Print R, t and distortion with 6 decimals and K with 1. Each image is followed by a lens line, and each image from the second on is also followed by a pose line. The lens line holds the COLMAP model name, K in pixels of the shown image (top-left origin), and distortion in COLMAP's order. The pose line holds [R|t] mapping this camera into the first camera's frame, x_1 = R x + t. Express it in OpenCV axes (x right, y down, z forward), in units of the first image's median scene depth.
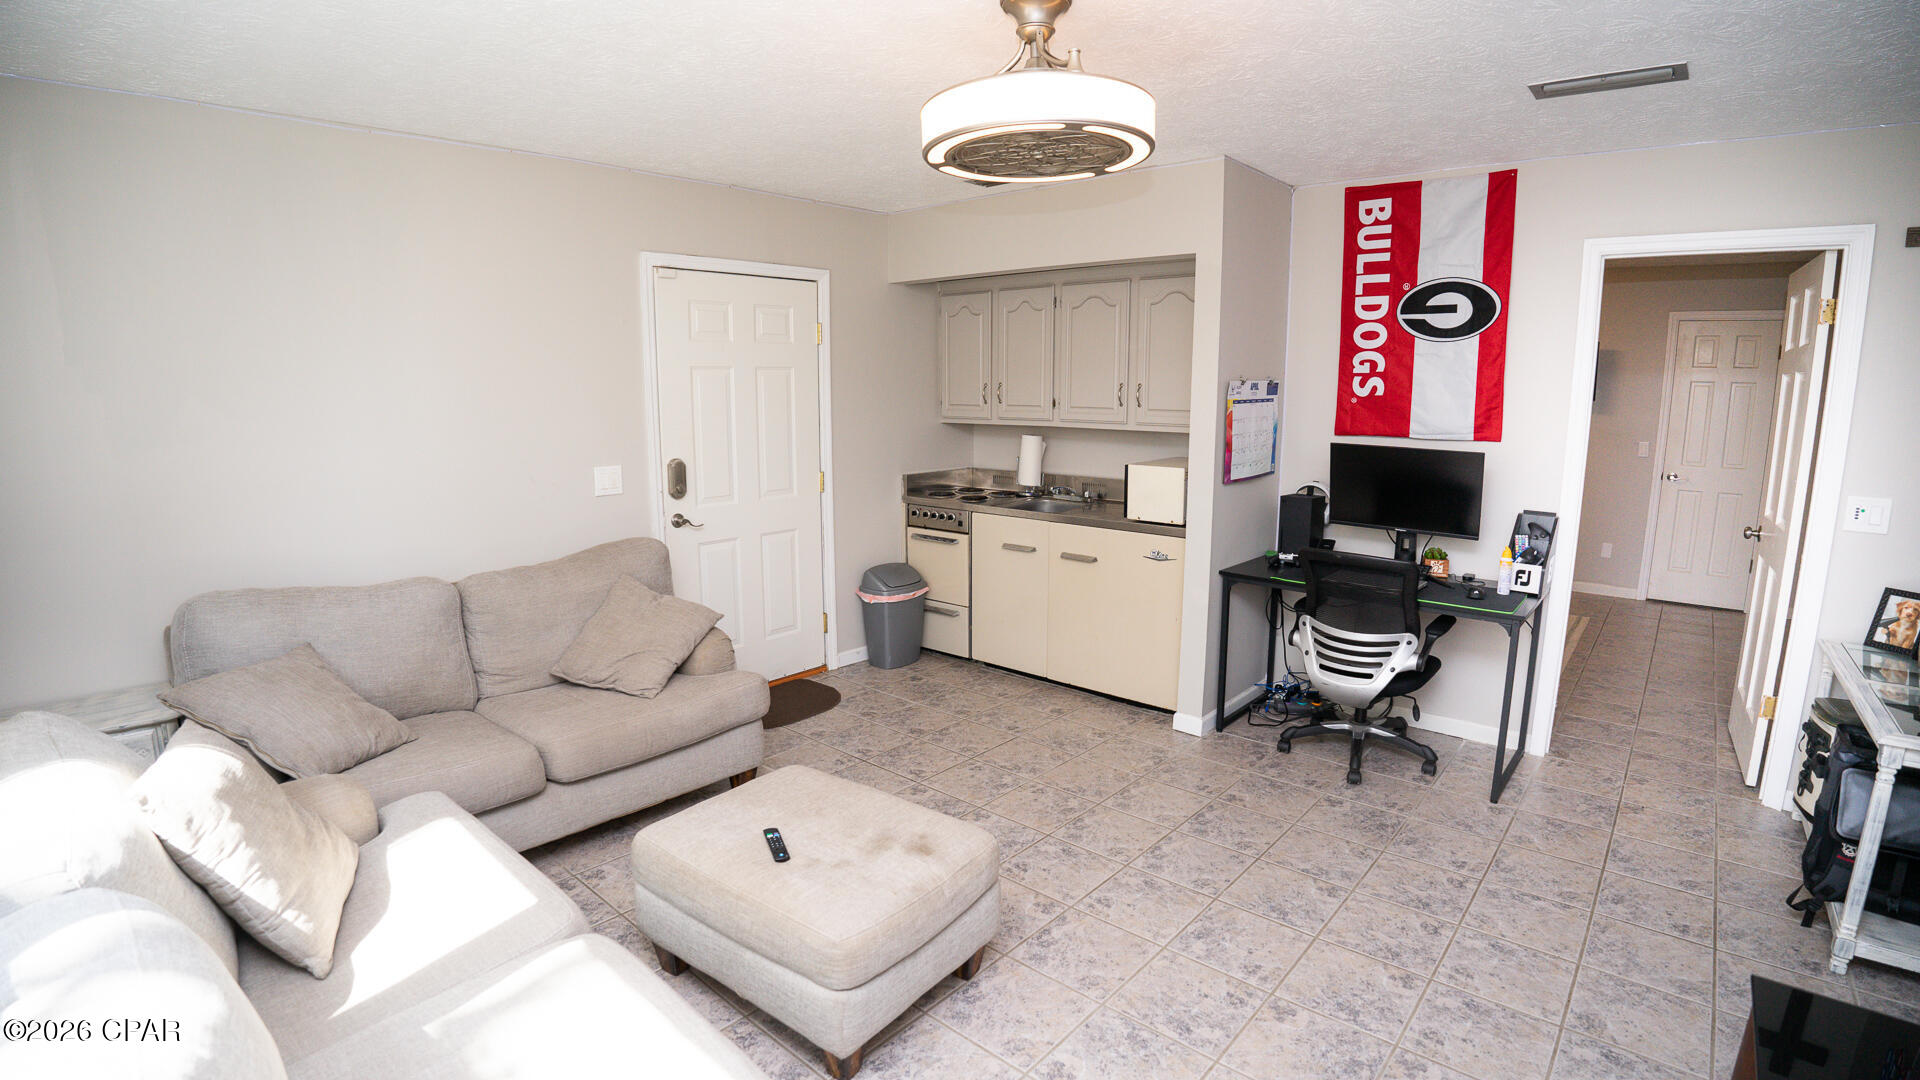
lens RADIAL K [[895.2, 0, 962.1], [0, 895.2, 547.6], [0, 0, 1]] dist [-0.112872, 0.023909]
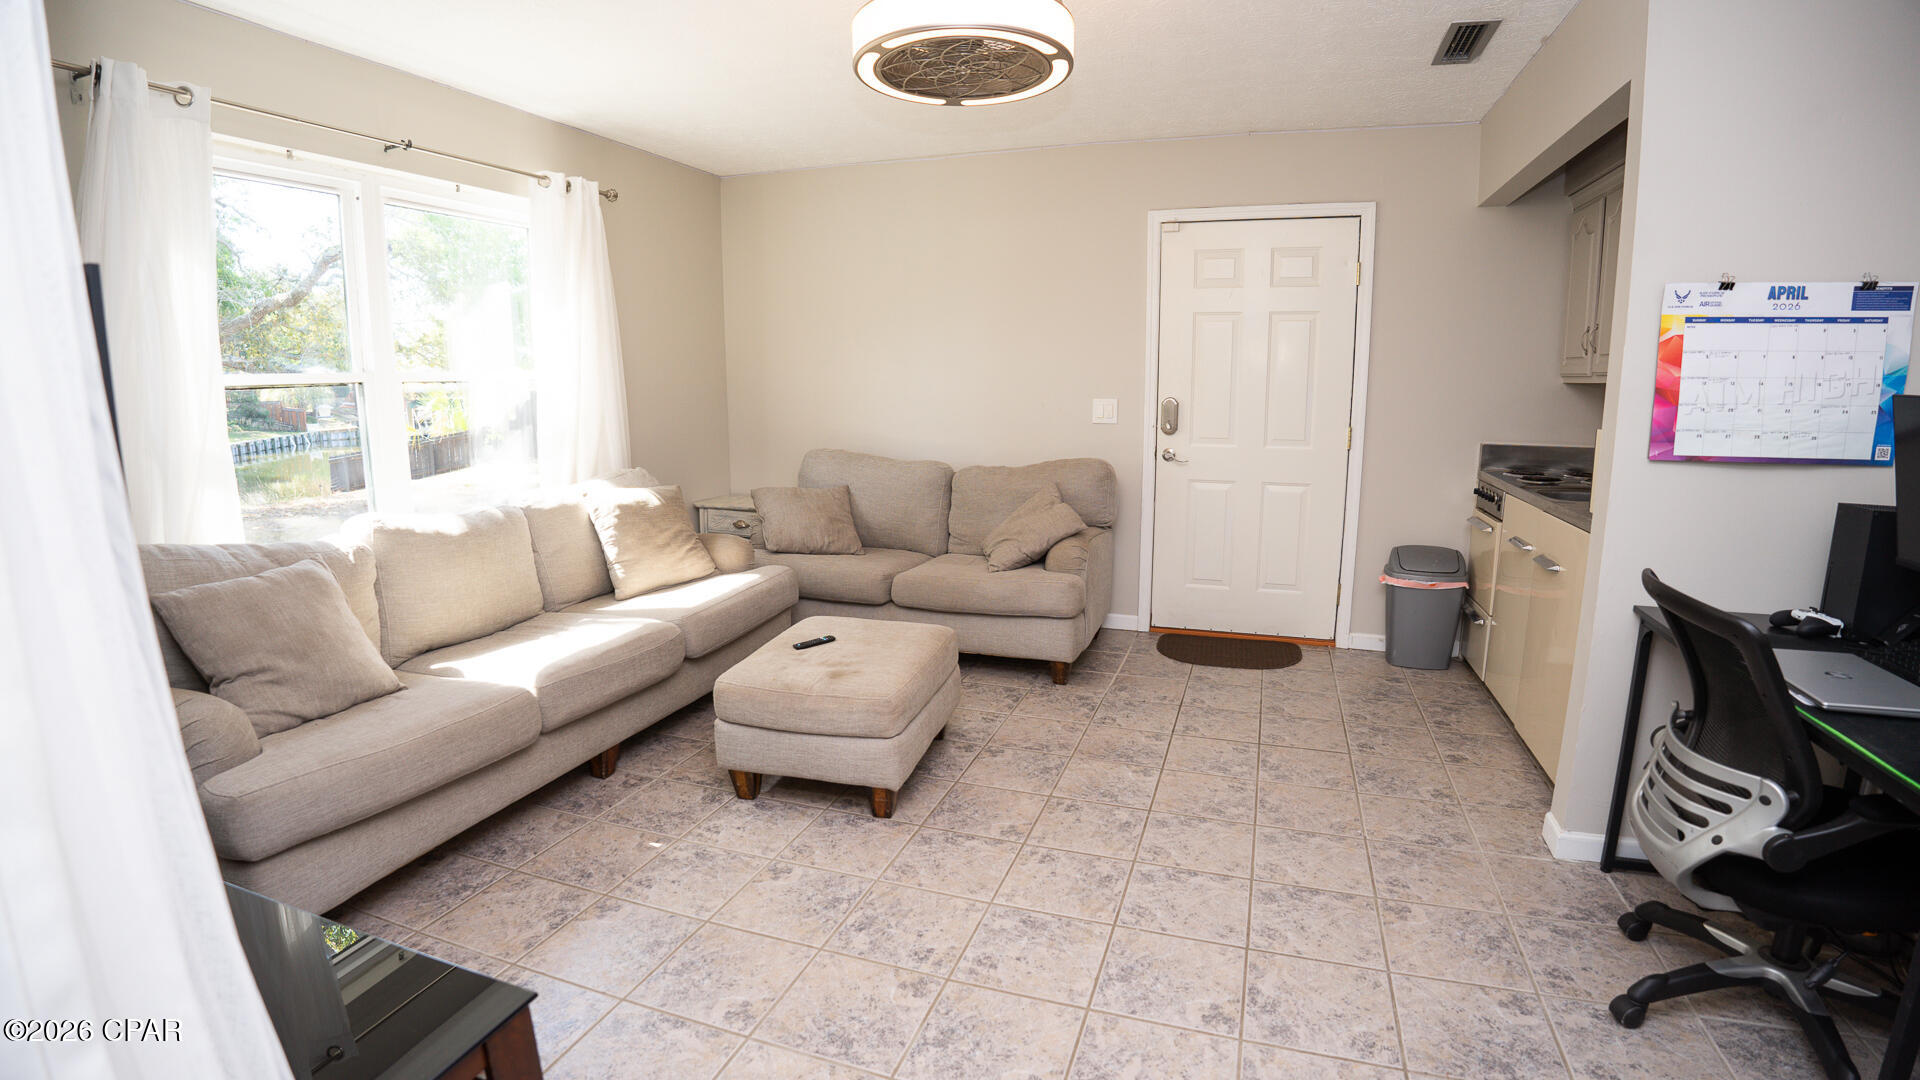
lens RADIAL K [[895.2, 0, 962.1], [0, 895.2, 547.6], [0, 0, 1]] dist [-0.112872, 0.023909]
pose [[0.376372, 0.170766, -0.910595, 0.653353], [-0.162166, 0.979836, 0.116724, -0.004960], [0.912166, 0.103735, 0.396475, 0.372894]]
